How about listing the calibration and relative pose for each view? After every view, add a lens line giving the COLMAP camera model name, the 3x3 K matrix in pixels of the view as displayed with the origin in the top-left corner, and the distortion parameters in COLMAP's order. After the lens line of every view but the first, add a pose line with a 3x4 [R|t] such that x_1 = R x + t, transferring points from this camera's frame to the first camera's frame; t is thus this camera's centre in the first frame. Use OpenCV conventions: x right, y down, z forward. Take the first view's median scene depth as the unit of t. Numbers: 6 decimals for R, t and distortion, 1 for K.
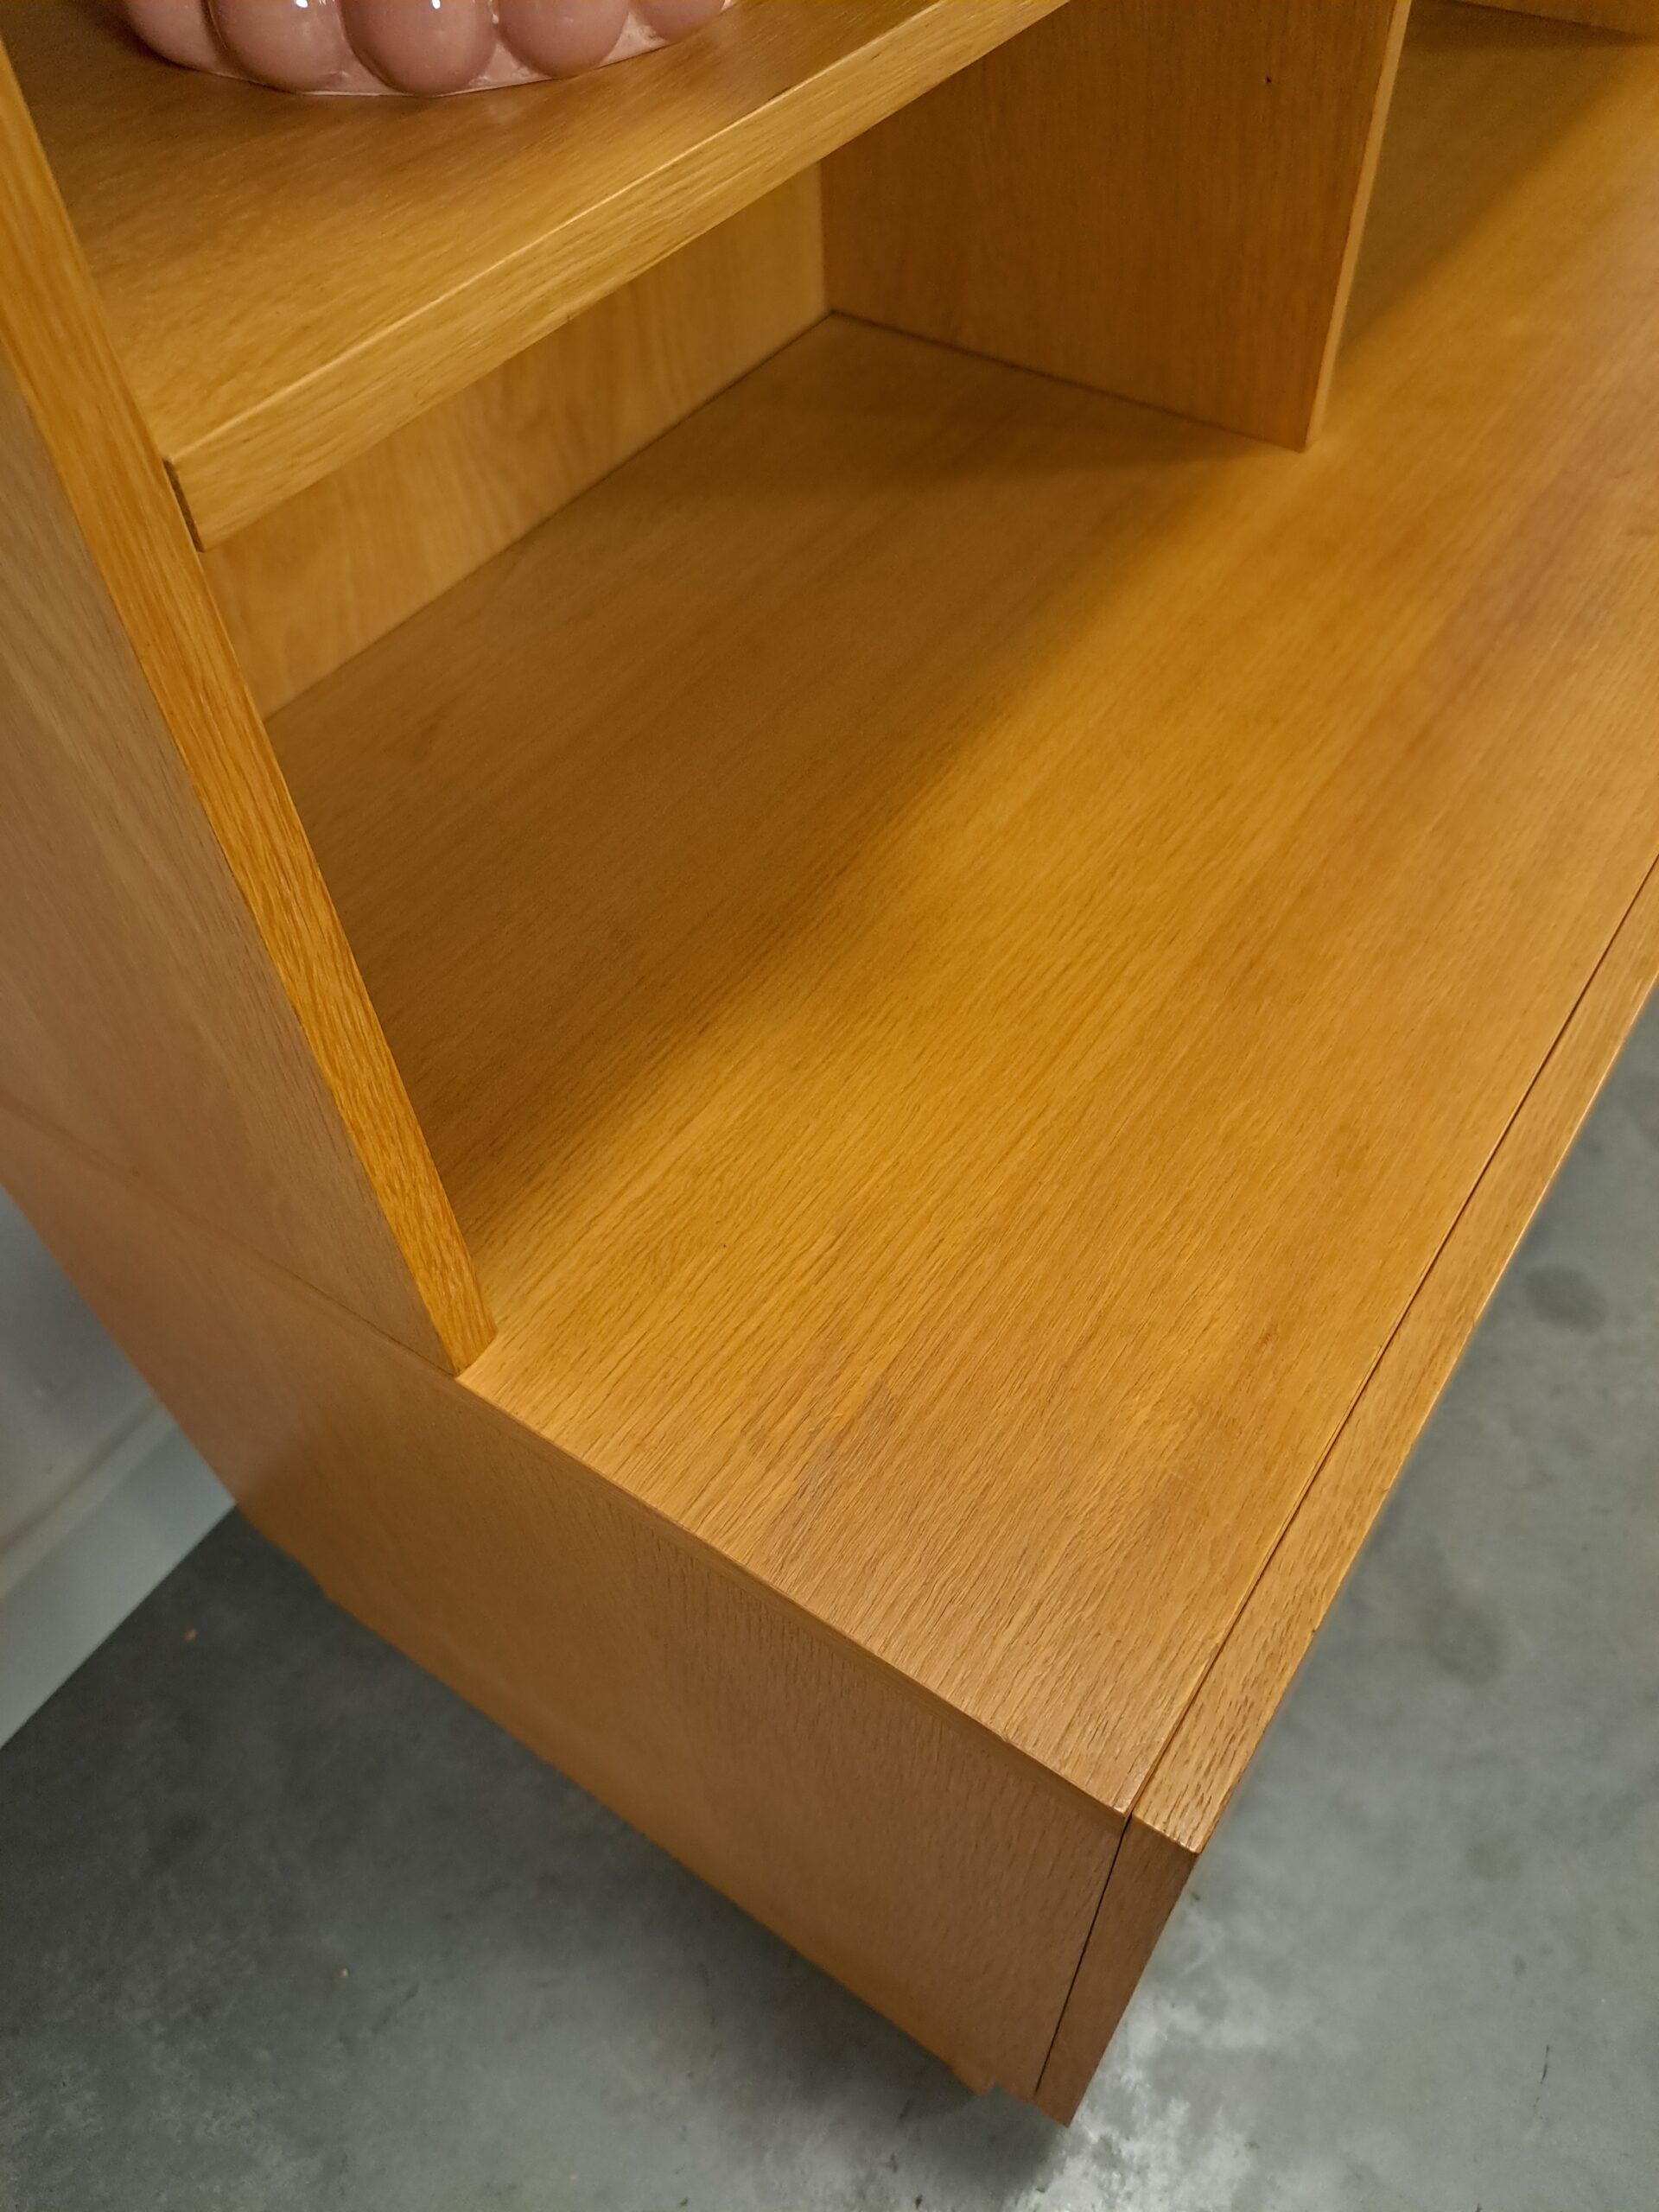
lens RADIAL K [[1632.7, 0, 843.0], [0, 1632.7, 1136.0], [0, 0, 1]] dist [0.001077, -0.002710]
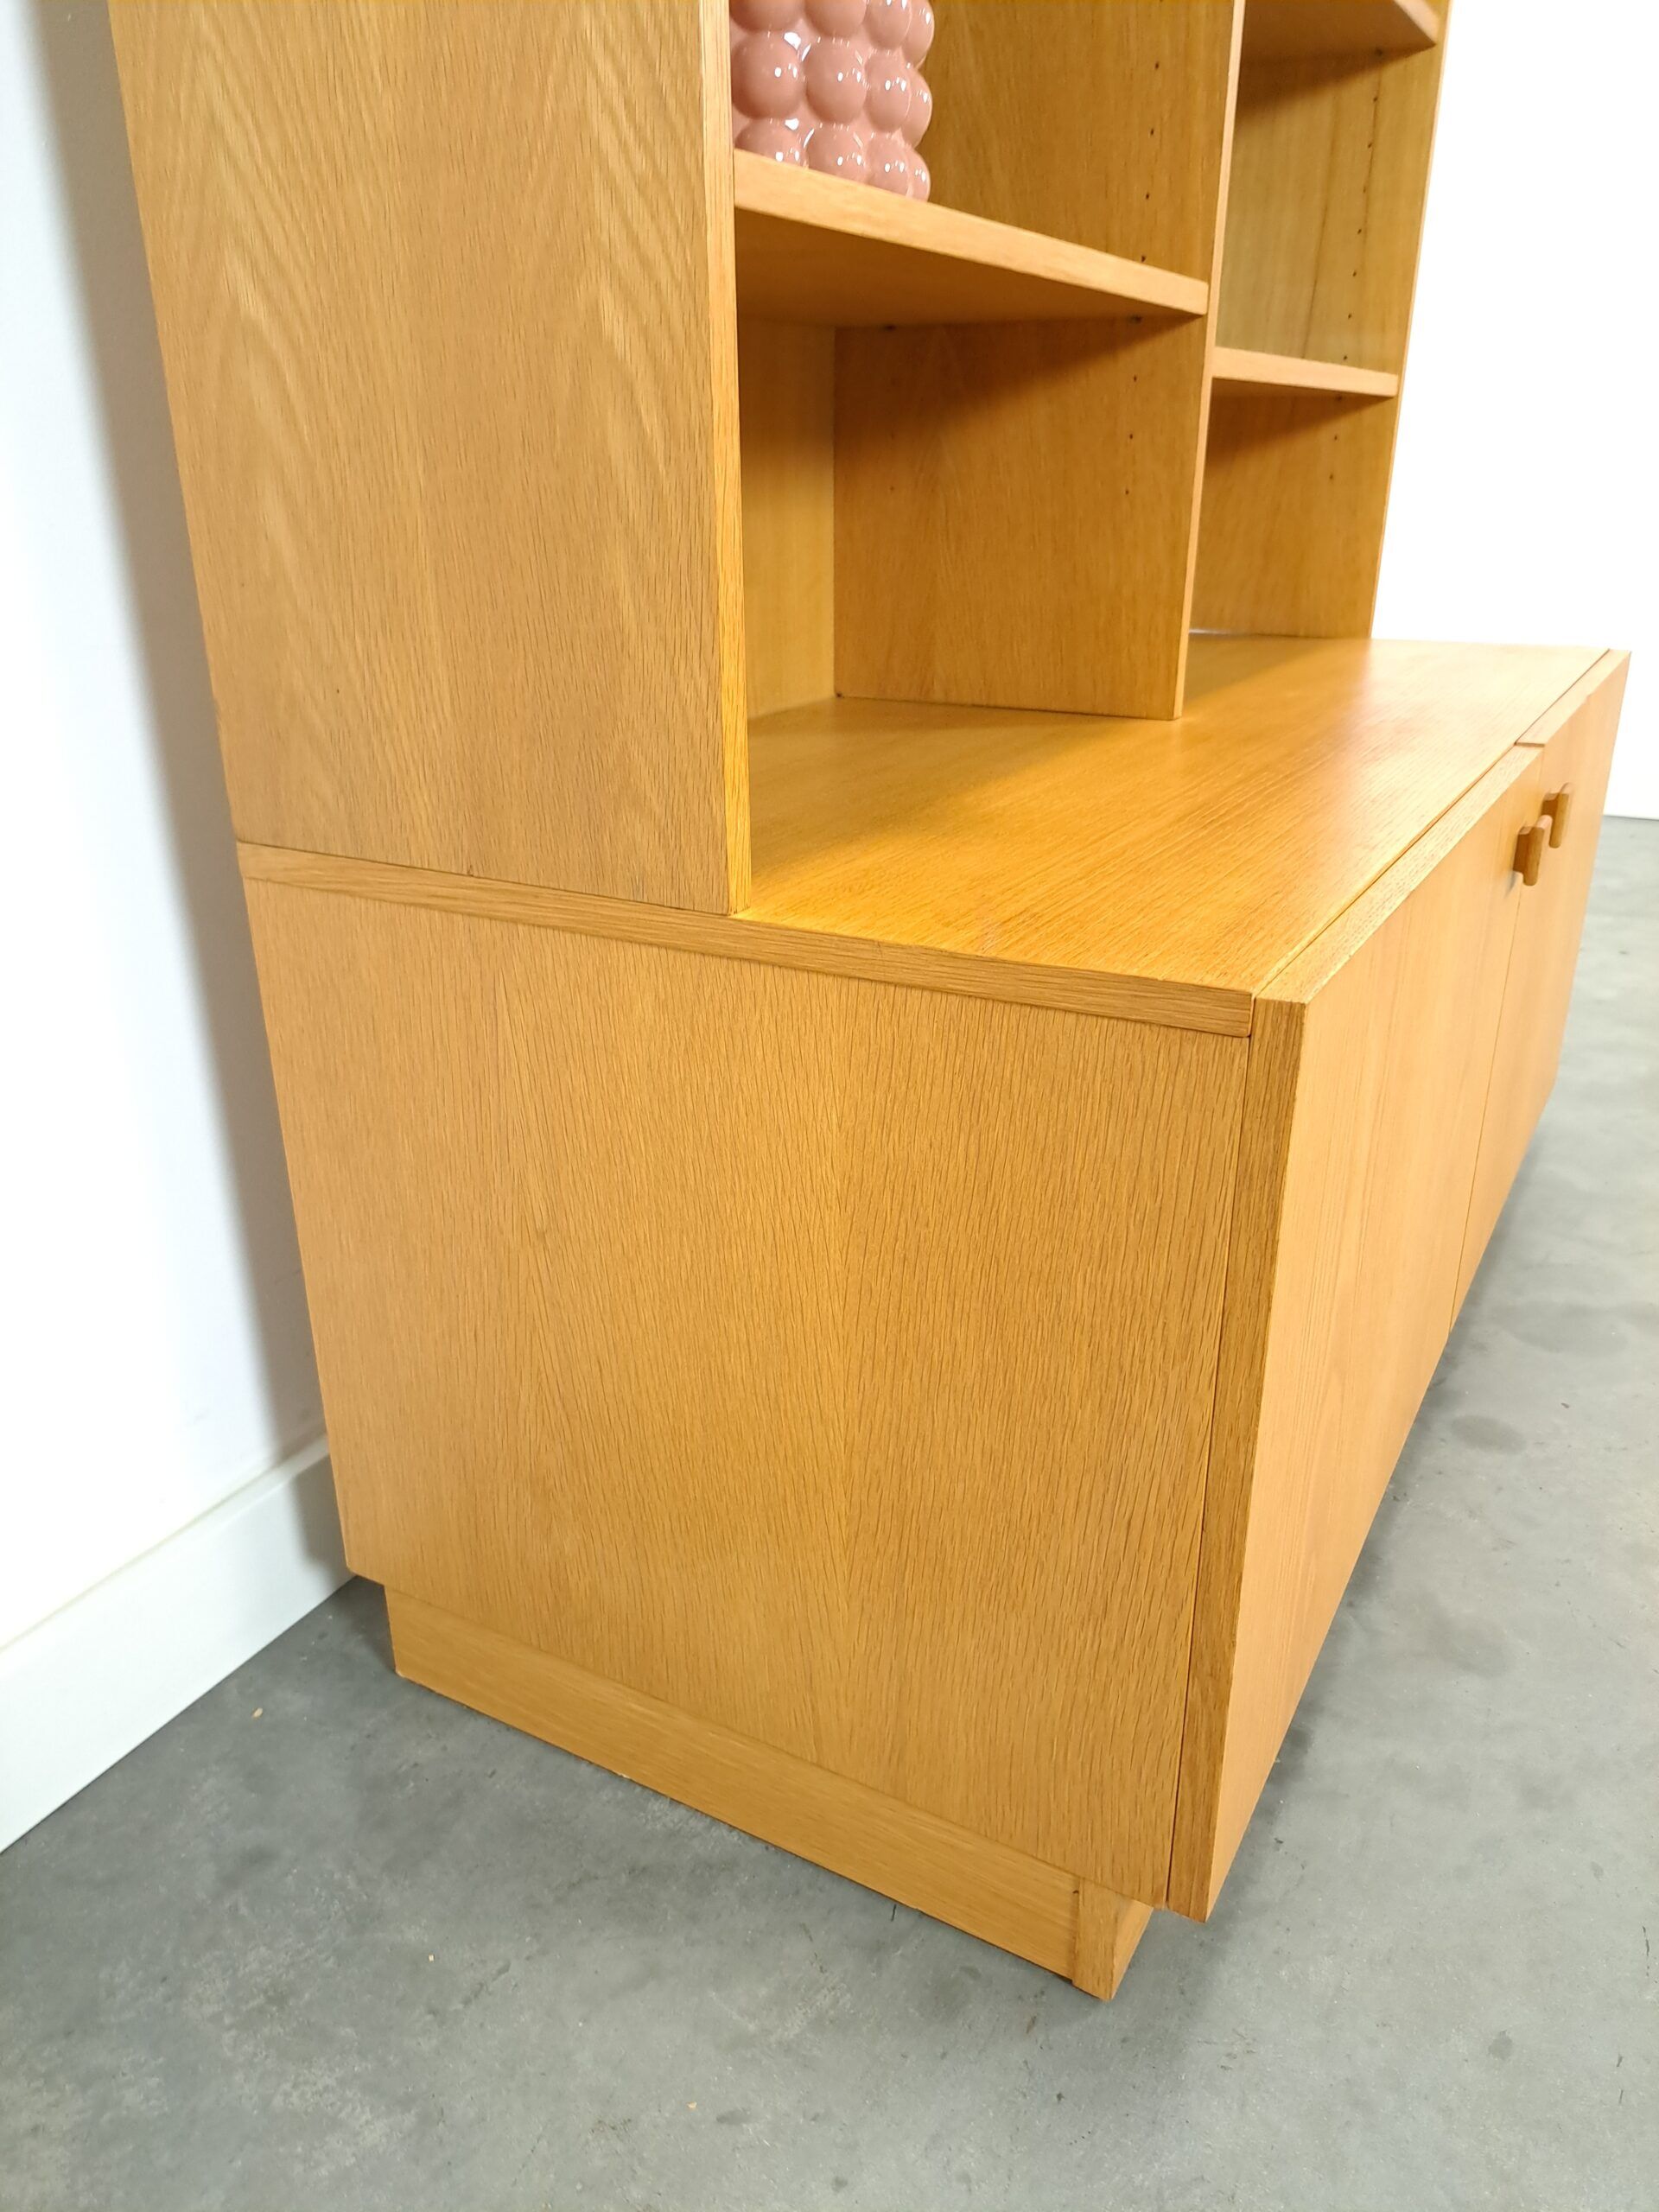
lens RADIAL K [[1604.6, 0, 832.7], [0, 1604.6, 1135.4], [0, 0, 1]] dist [0.064170, -0.071317]
pose [[0.995582, -0.007165, 0.093626, -0.163661], [0.051246, 0.876959, -0.477825, 0.582183], [-0.078683, 0.480512, 0.873451, -0.086463]]
